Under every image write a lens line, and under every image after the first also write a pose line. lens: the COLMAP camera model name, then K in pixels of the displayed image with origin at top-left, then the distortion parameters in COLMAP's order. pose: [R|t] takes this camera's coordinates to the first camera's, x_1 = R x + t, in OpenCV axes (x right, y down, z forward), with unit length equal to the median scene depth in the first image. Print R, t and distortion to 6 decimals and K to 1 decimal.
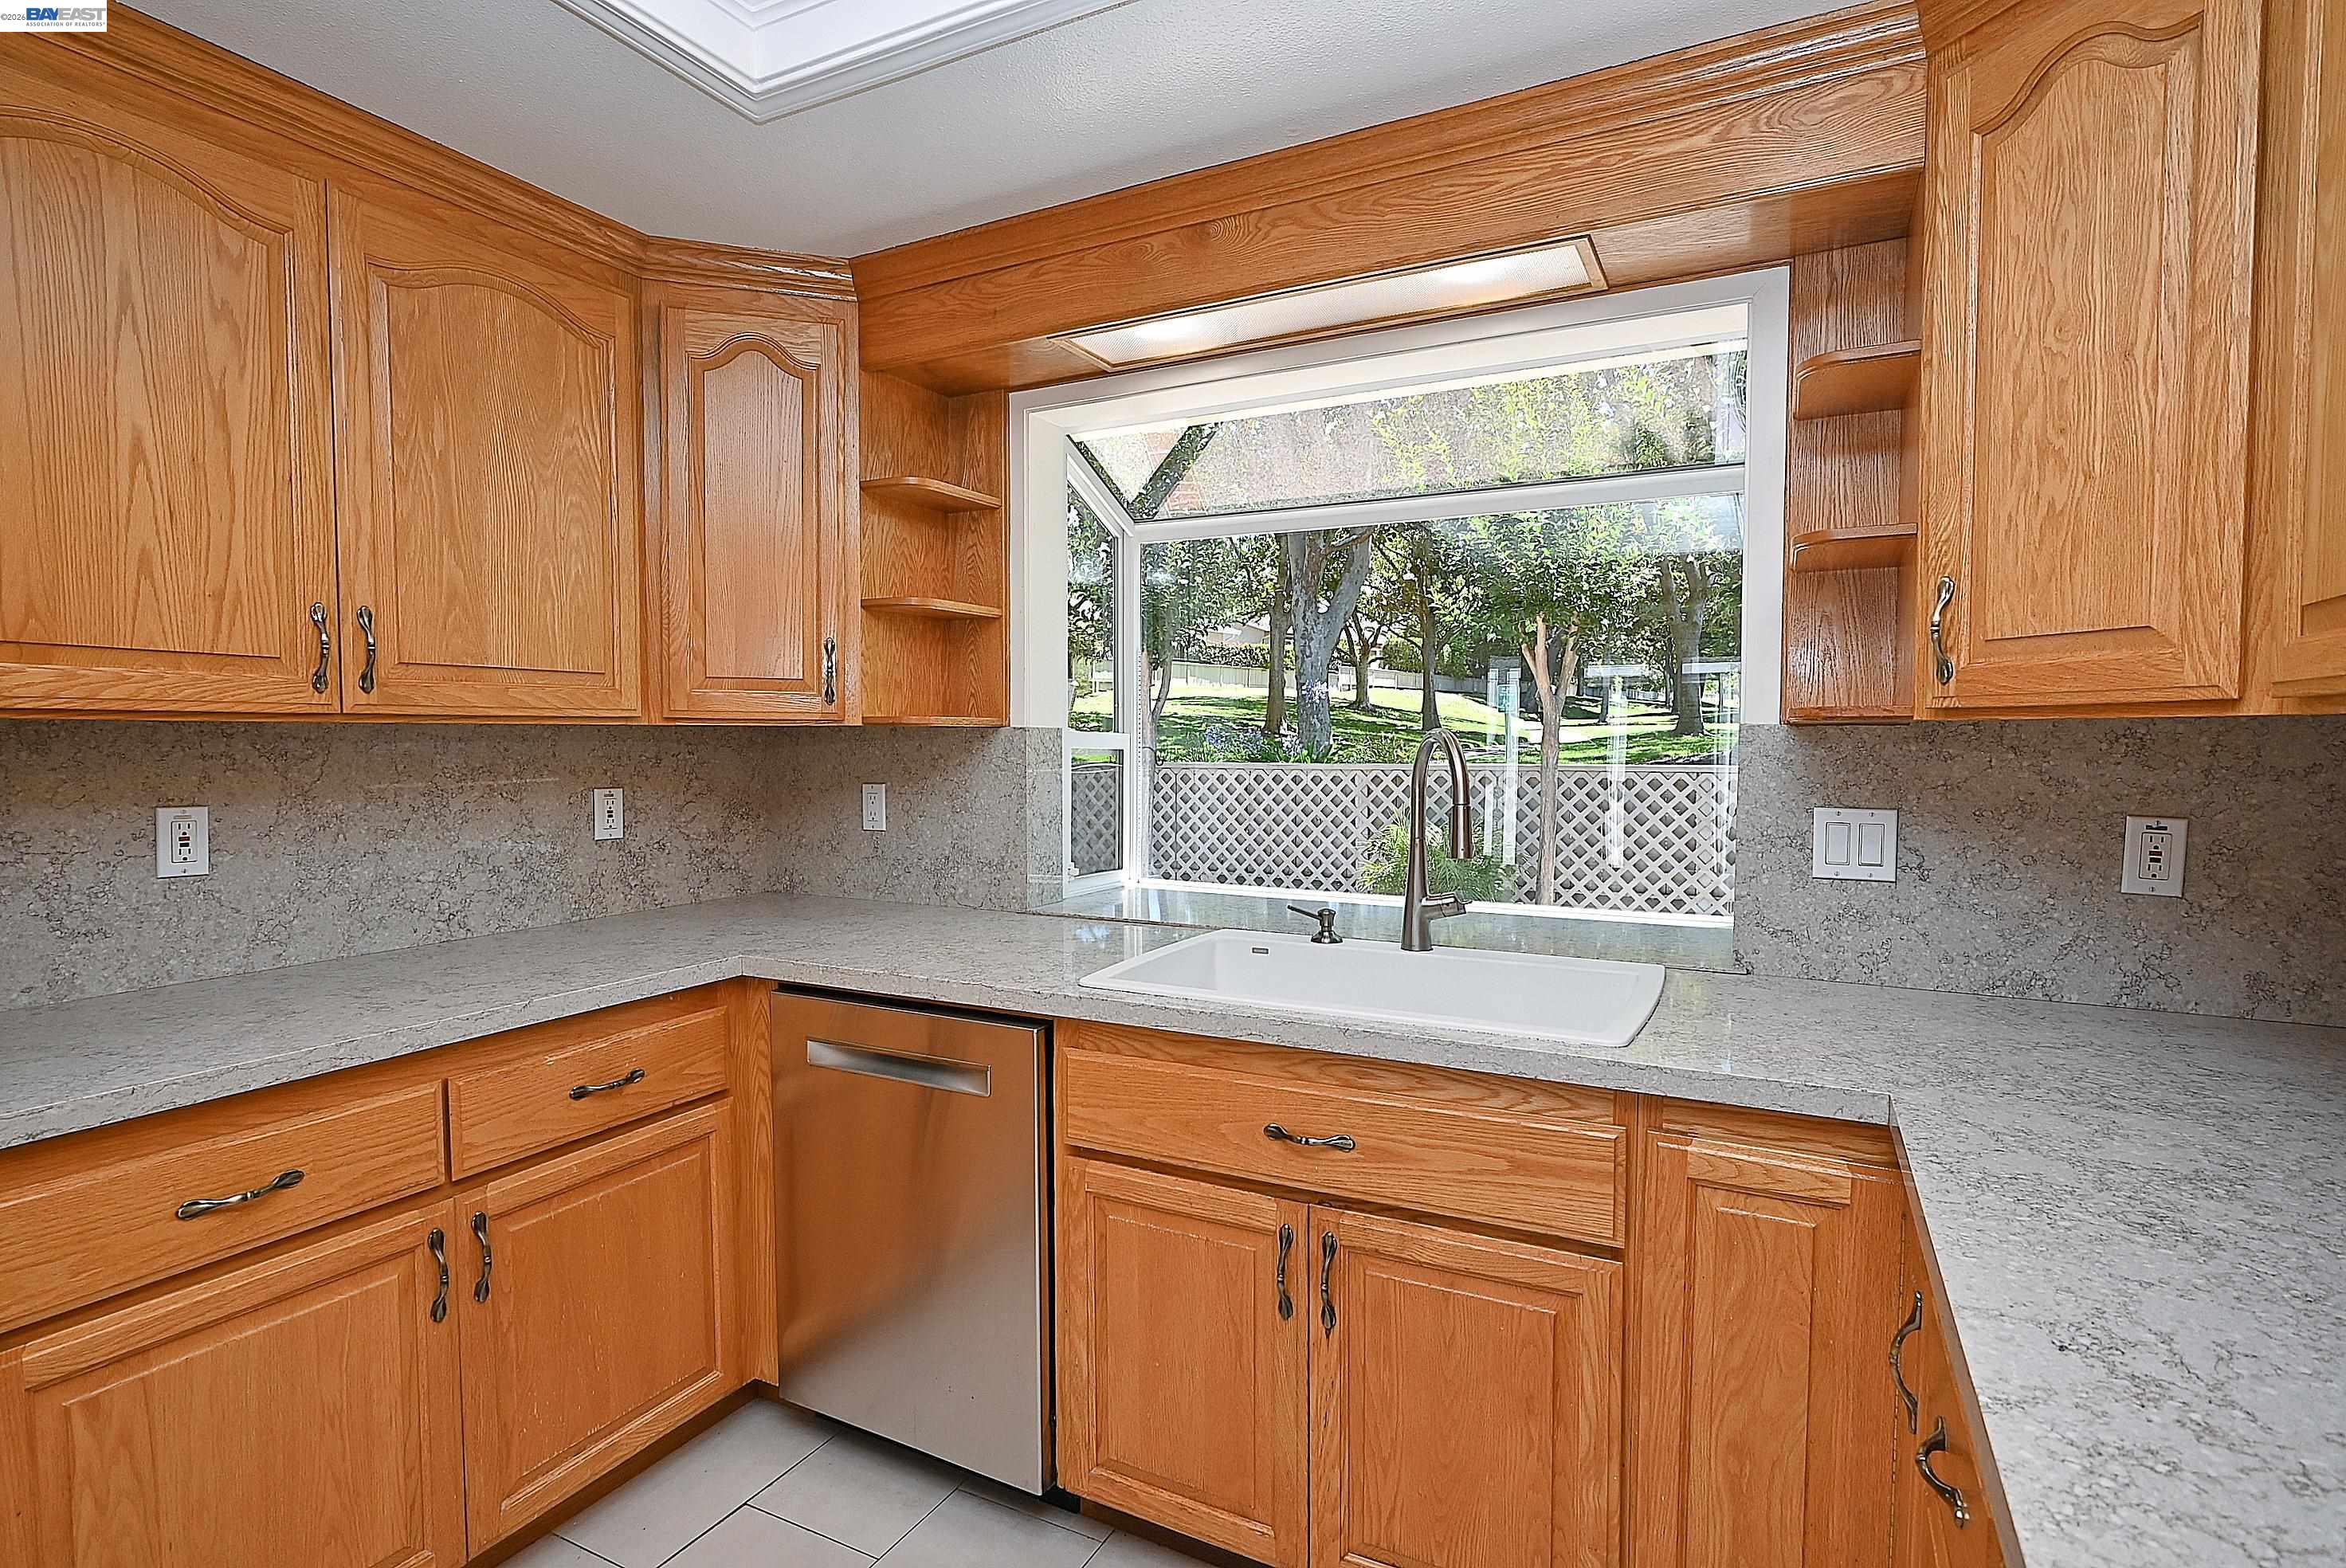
lens RADIAL K [[1160.9, 0, 1174.5], [0, 1160.9, 786.0], [0, 0, 1]] dist [-0.004359, 0.001911]
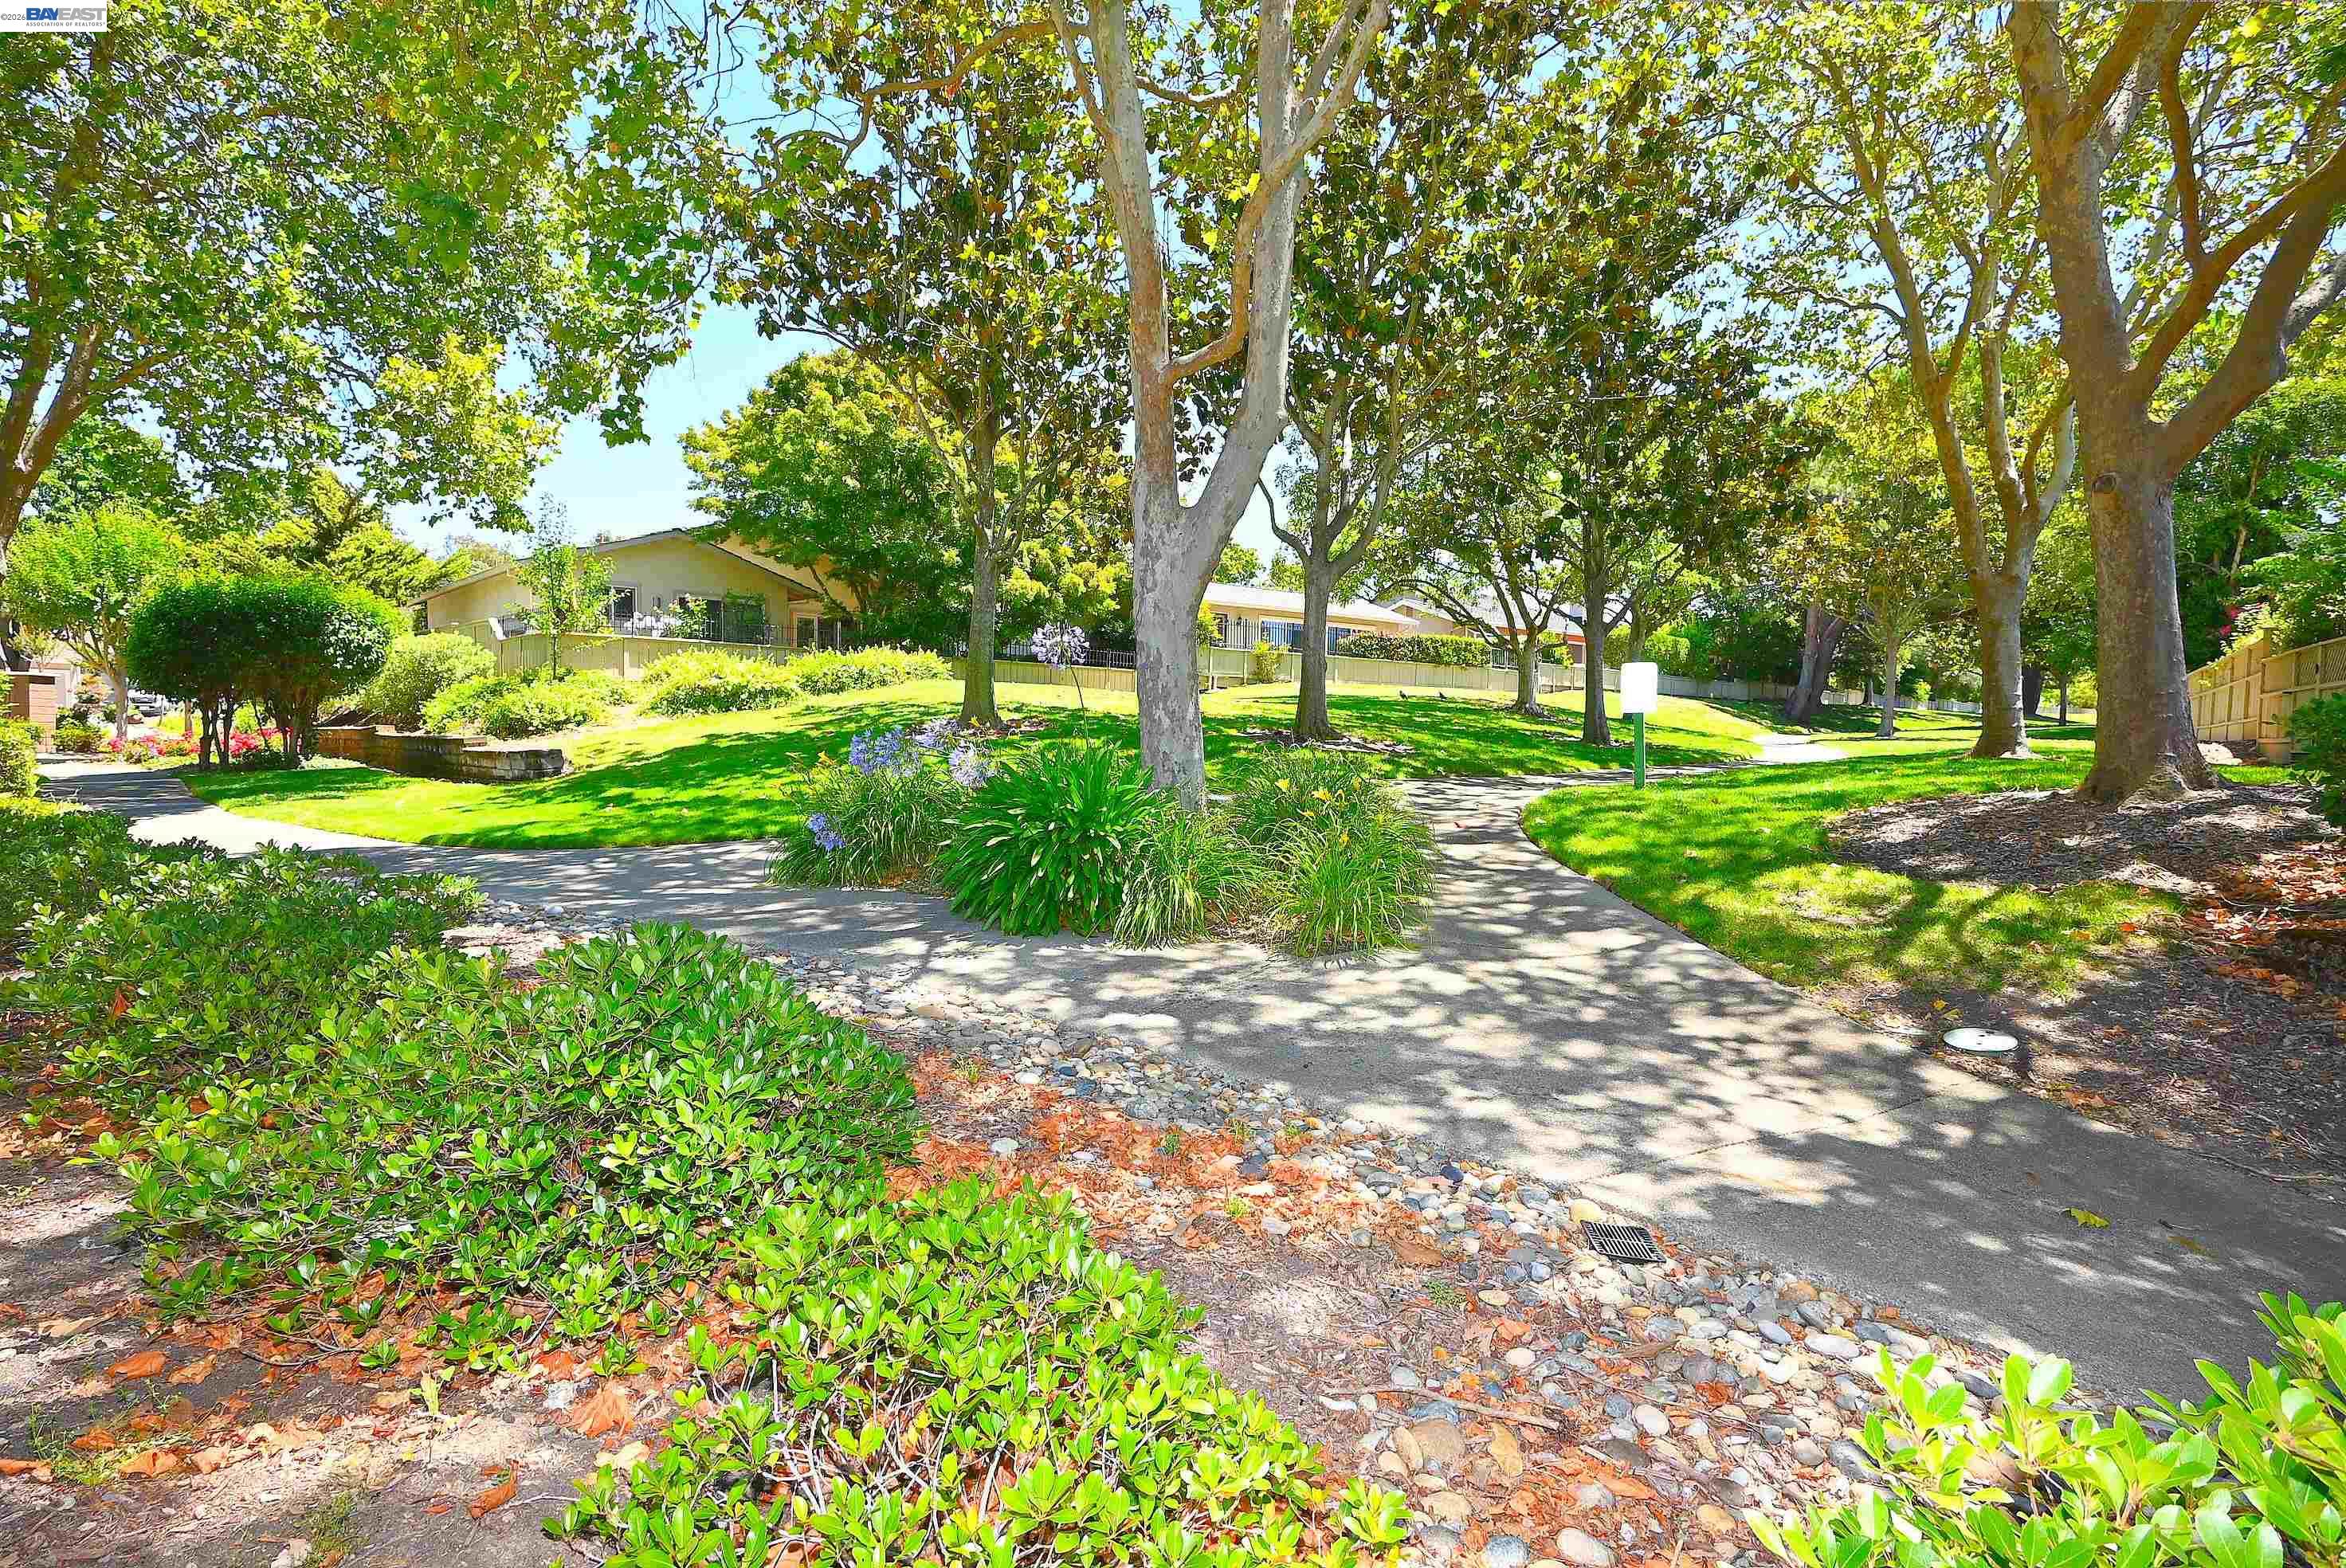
lens RADIAL K [[1145.2, 0, 1173.0], [0, 1145.2, 784.0], [0, 0, 1]] dist [0.002253, 0.000000]
pose [[0.975801, 0.027922, -0.216870, 1.161238], [-0.029230, 0.999569, -0.002827, -0.117993], [0.216697, 0.009098, 0.976196, 2.414874]]
